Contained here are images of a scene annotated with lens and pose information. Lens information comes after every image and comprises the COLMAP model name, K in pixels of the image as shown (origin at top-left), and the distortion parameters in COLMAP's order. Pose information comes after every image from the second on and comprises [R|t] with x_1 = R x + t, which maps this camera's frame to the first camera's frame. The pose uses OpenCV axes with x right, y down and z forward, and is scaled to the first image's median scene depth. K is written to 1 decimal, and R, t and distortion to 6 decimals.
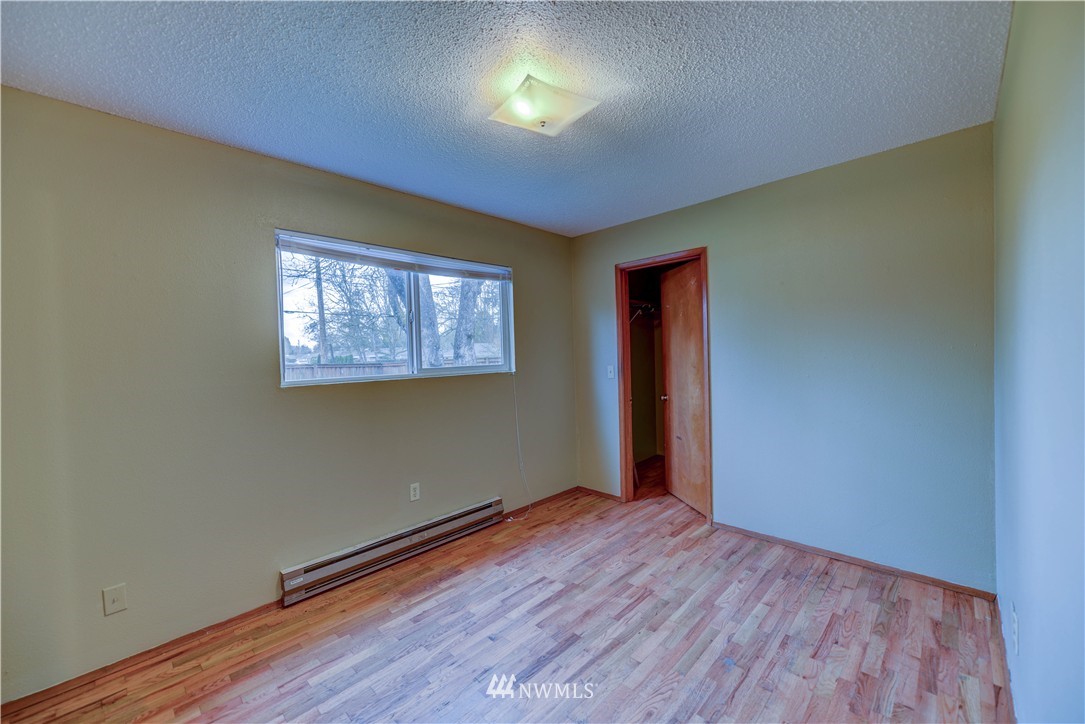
lens RADIAL K [[421.8, 0, 543.7], [0, 421.8, 363.7], [0, 0, 1]] dist [0.001652, 0.000037]
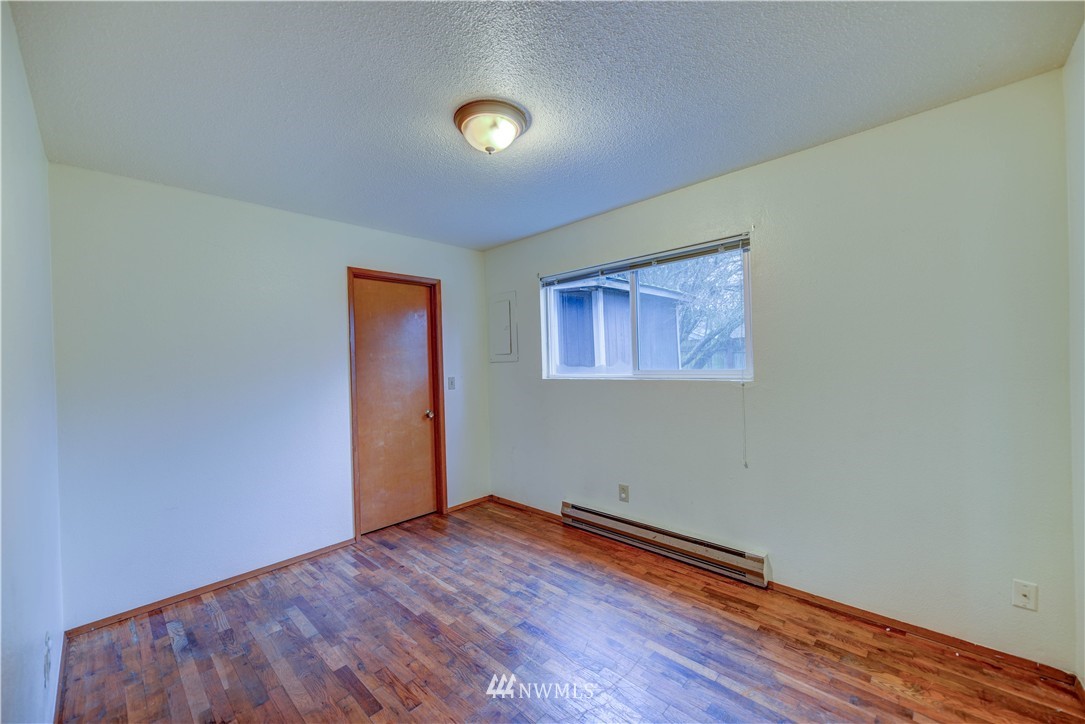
lens RADIAL K [[421.8, 0, 543.7], [0, 421.8, 363.7], [0, 0, 1]] dist [0.001652, 0.000037]
pose [[0.015796, 0.029485, -0.999440, 0.755090], [-0.008956, 0.999529, 0.029347, -0.026292], [0.999835, 0.008488, 0.016052, 0.792515]]
